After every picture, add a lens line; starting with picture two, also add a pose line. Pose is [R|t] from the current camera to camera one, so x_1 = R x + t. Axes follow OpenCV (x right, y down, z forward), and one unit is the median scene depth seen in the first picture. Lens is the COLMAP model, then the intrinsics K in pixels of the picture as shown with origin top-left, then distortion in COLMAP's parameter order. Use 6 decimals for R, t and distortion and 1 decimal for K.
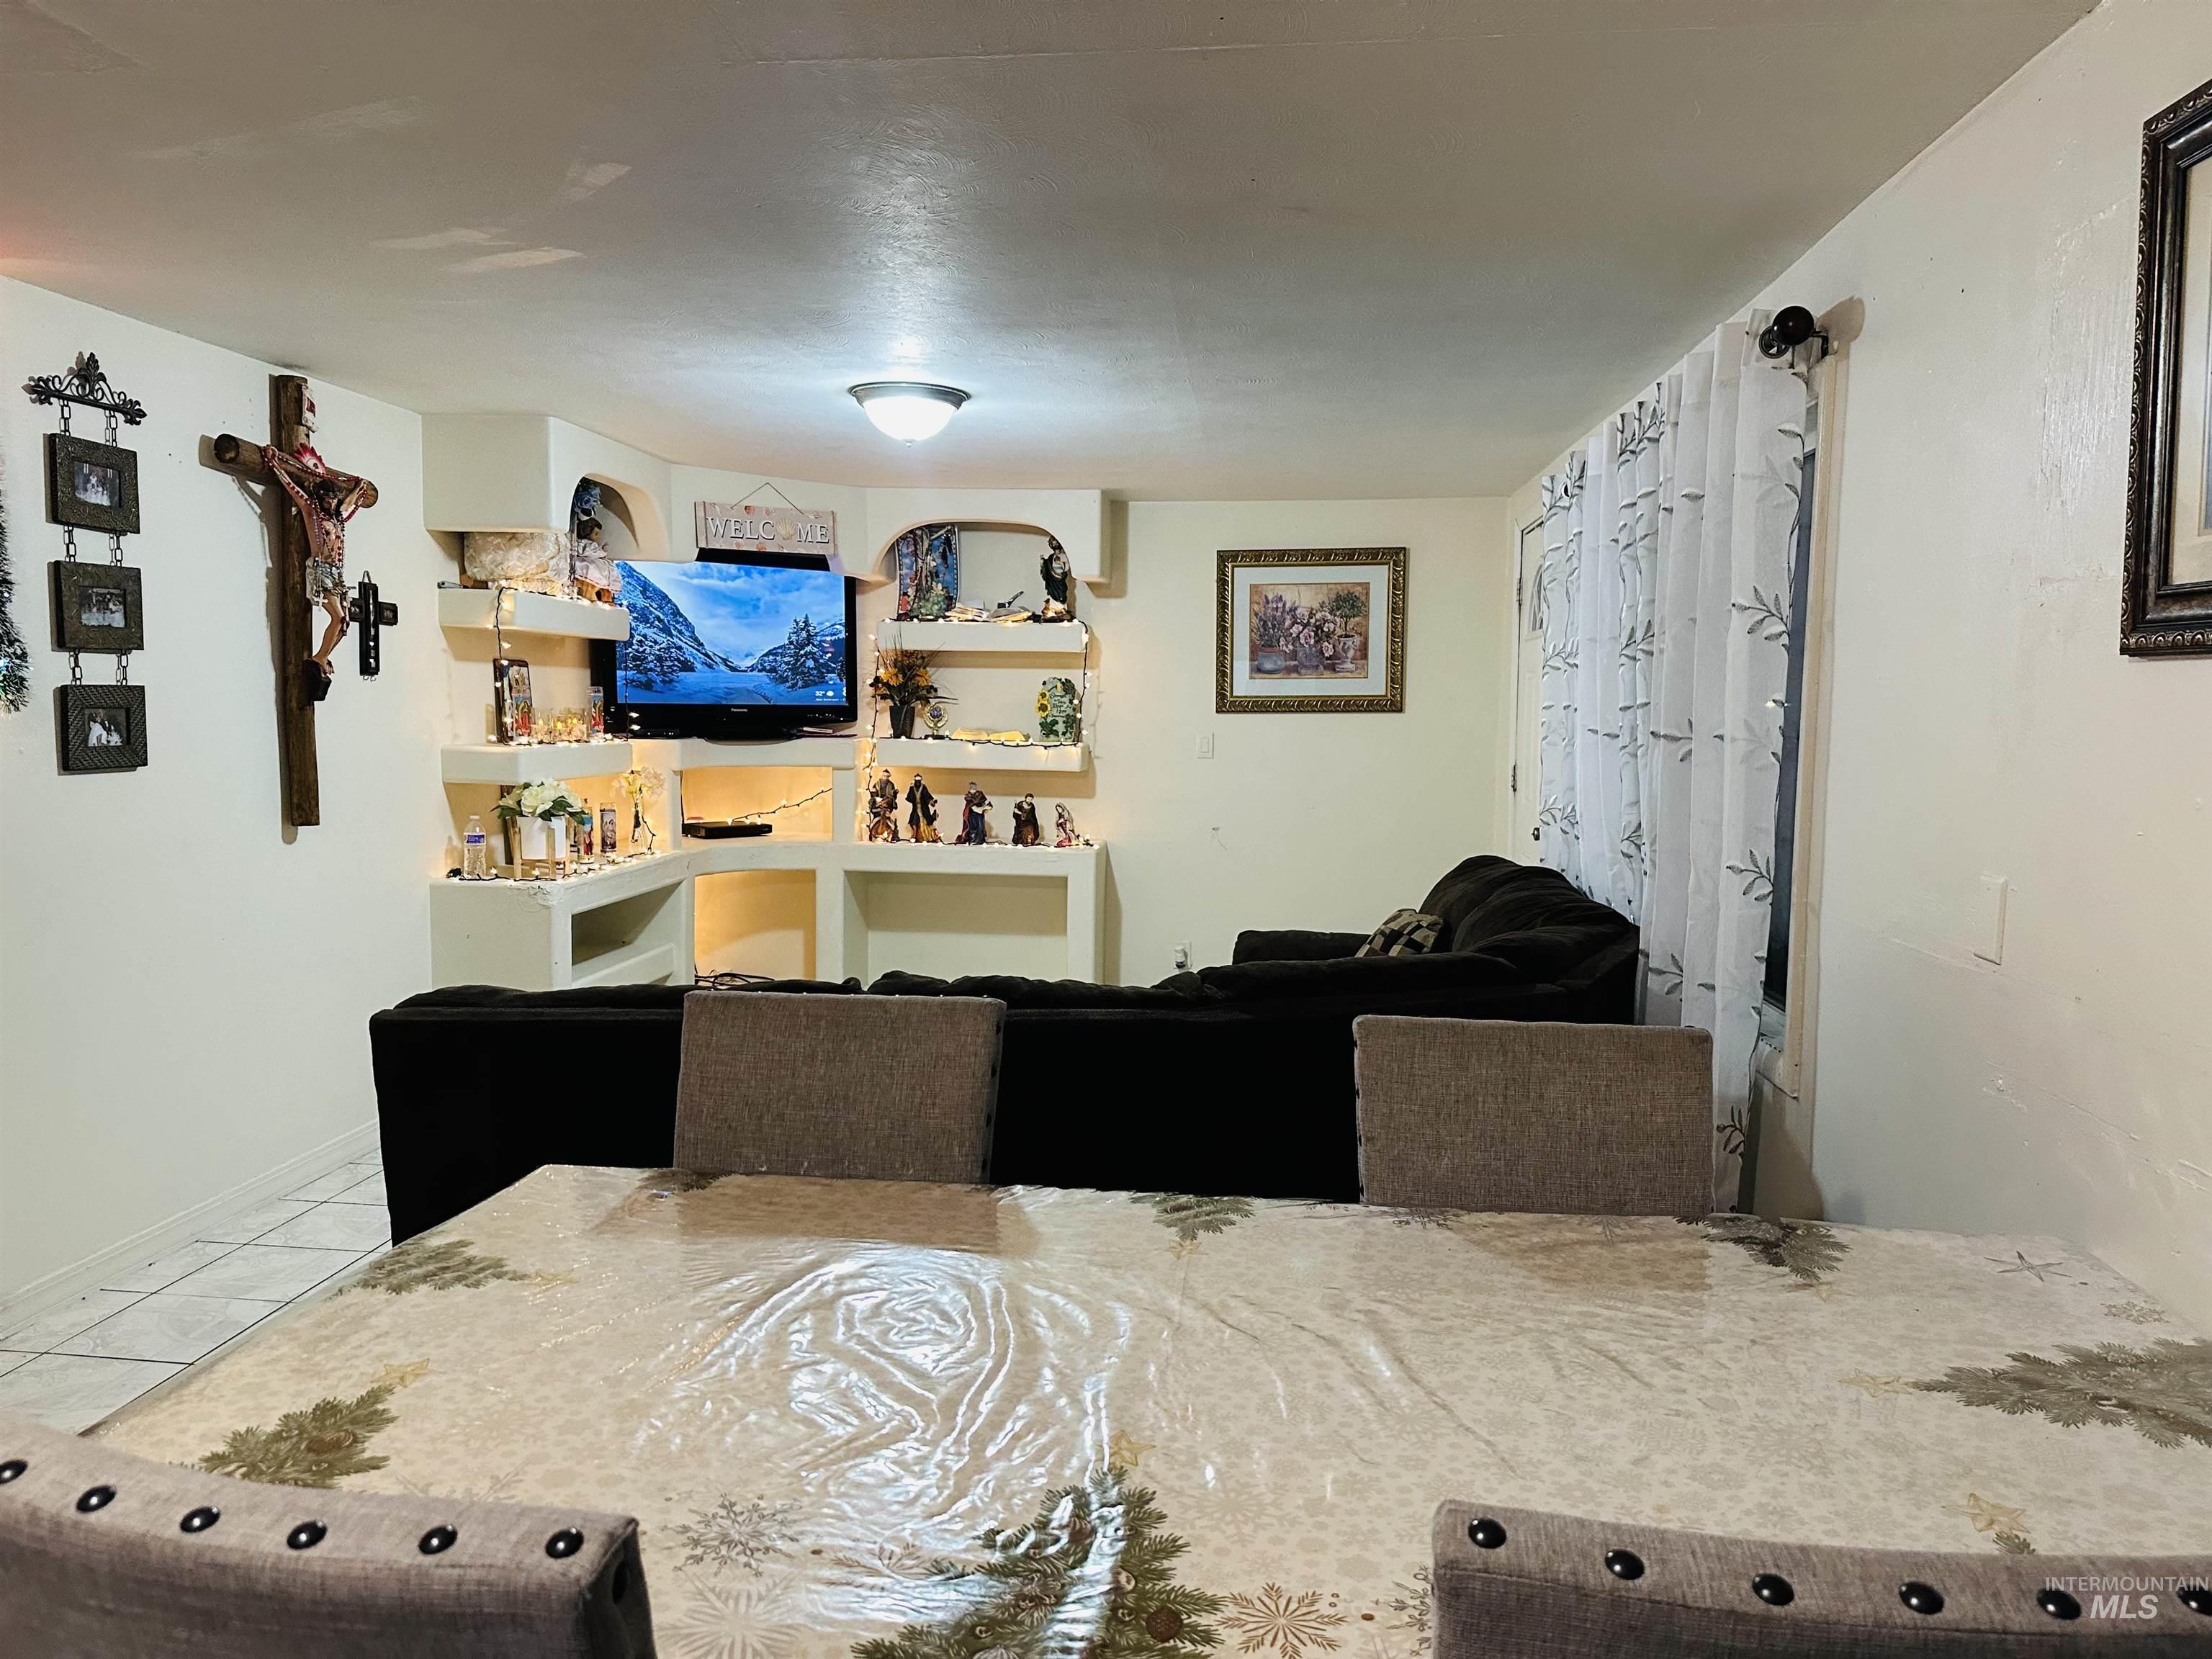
lens RADIAL K [[1537.4, 0, 1106.0], [0, 1537.4, 829.5], [0, 0, 1]] dist [0.163840, -0.264972]
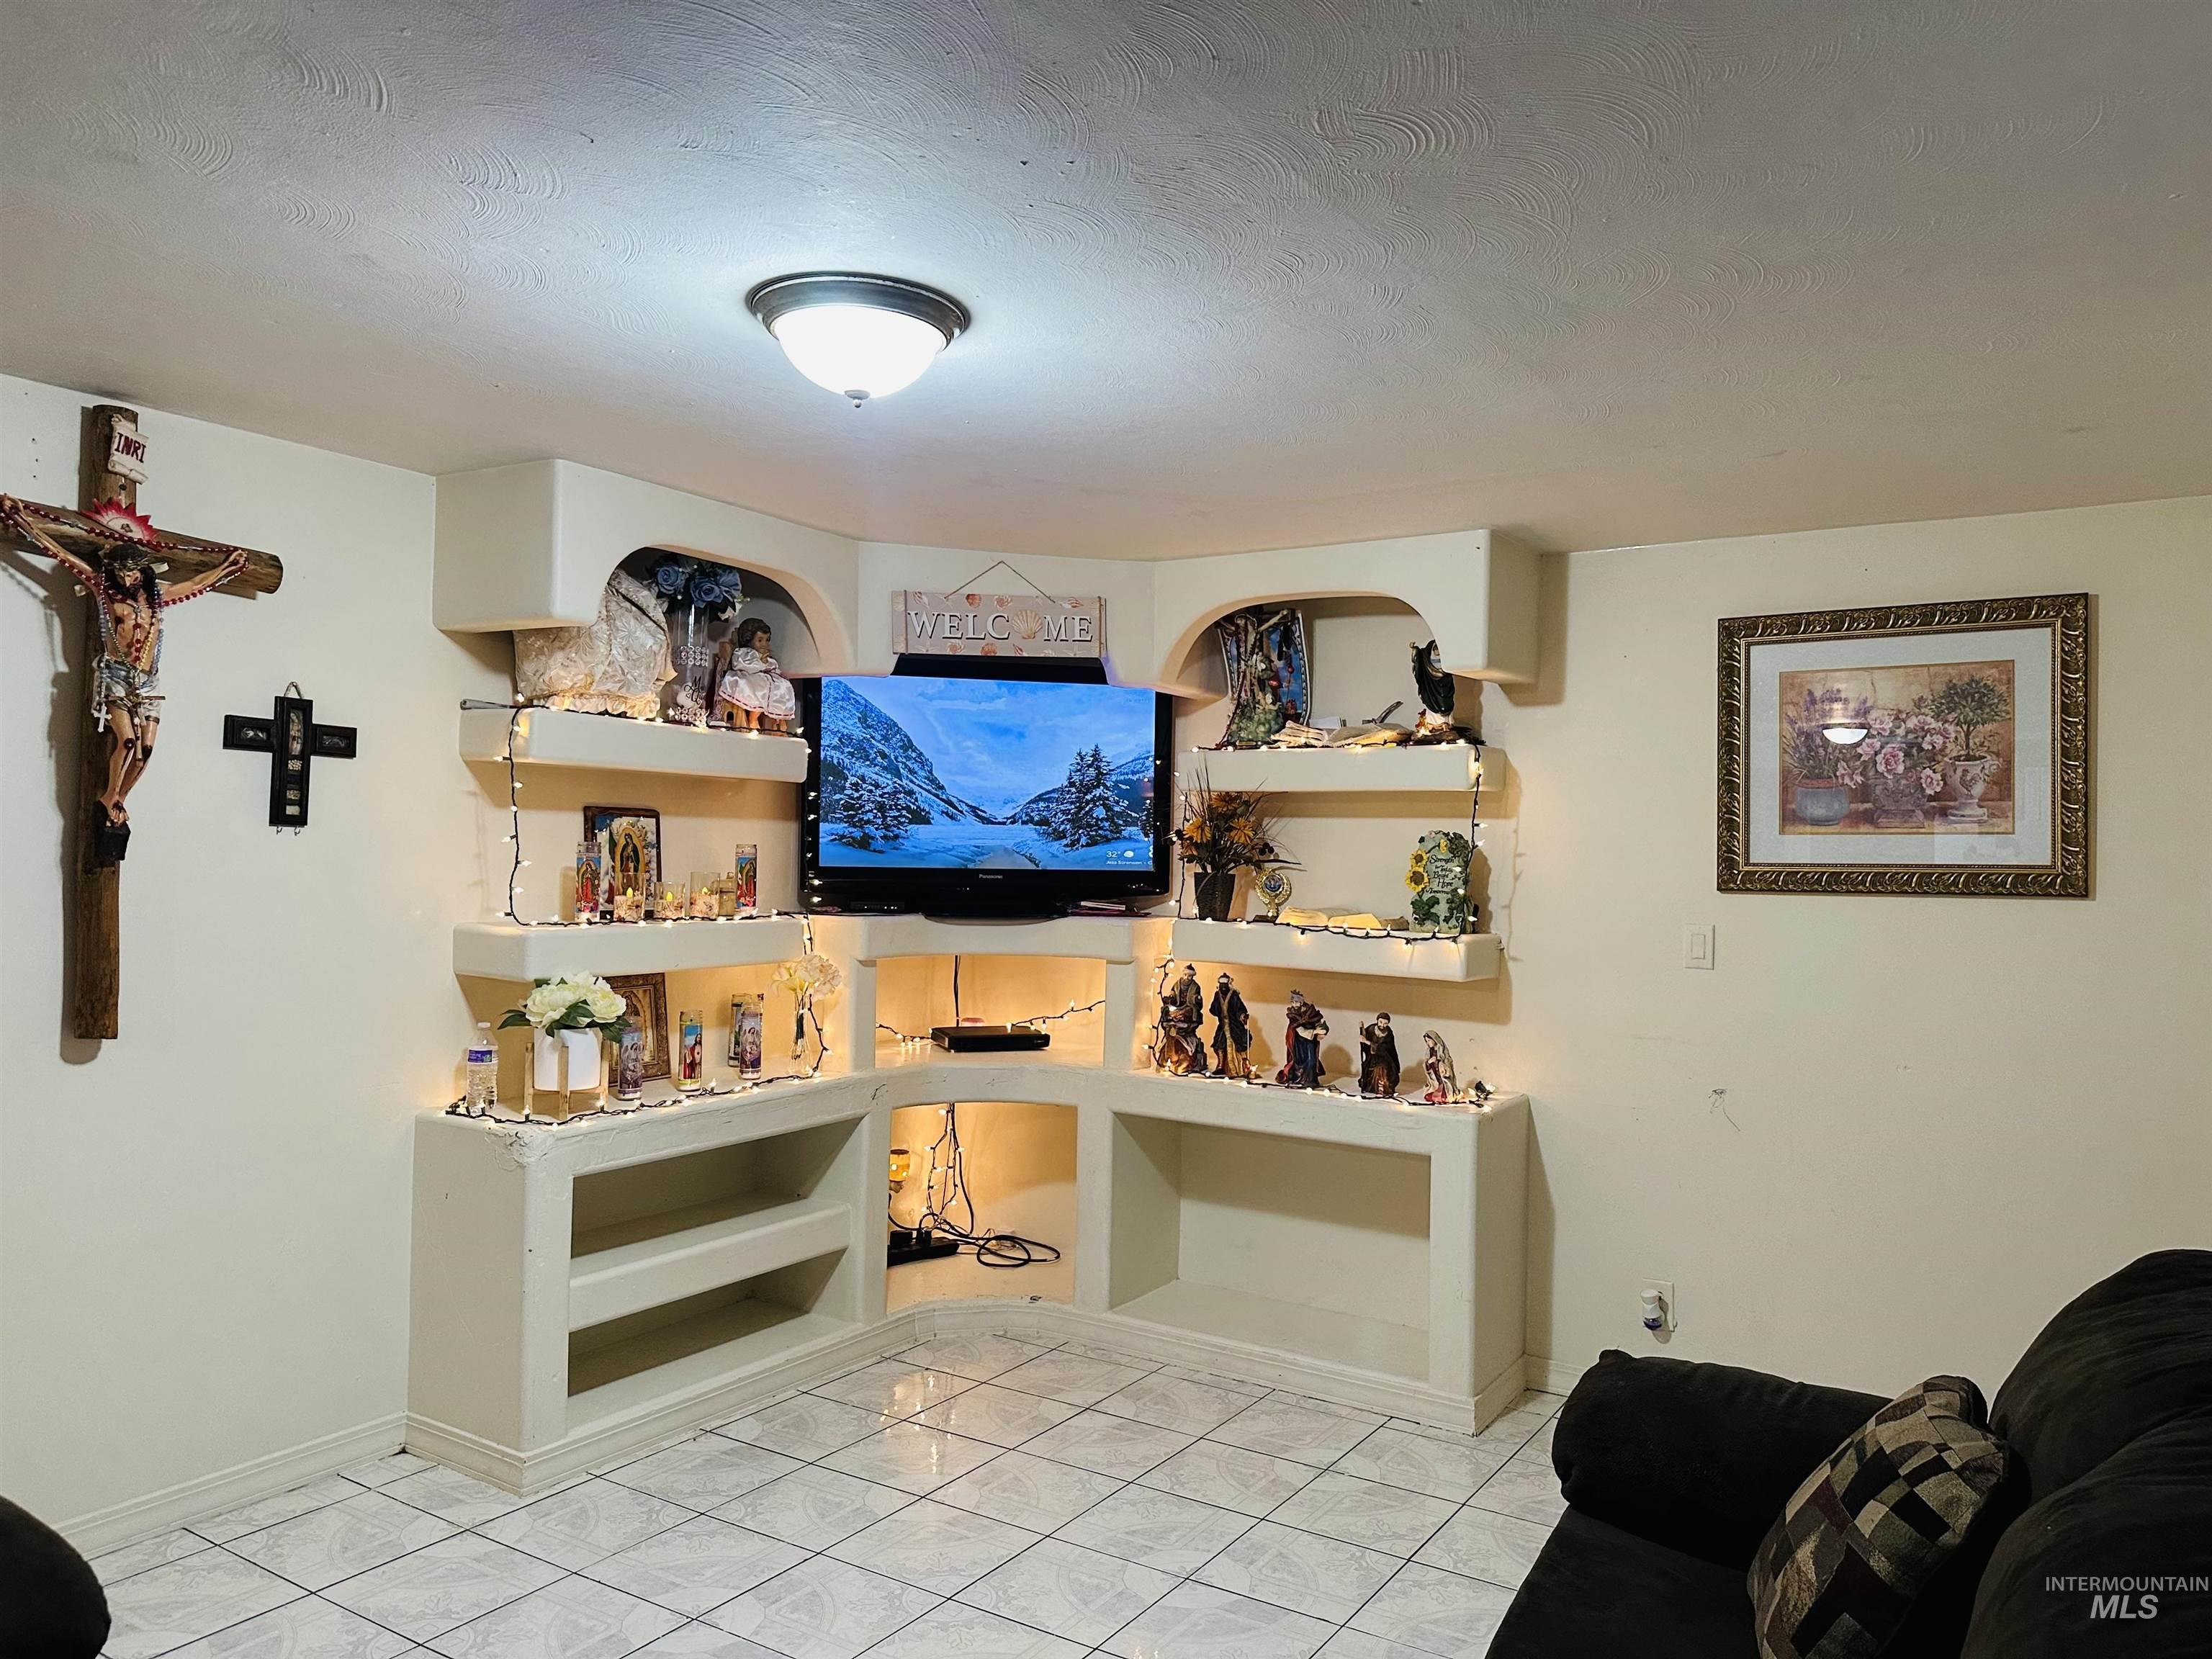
lens RADIAL K [[1537.4, 0, 1106.0], [0, 1537.4, 829.5], [0, 0, 1]] dist [0.163840, -0.264972]
pose [[0.896153, 0.000346, -0.443744, 0.129948], [-0.047168, 0.994409, -0.094482, -0.032705], [0.441231, 0.105600, 0.891159, 0.372651]]
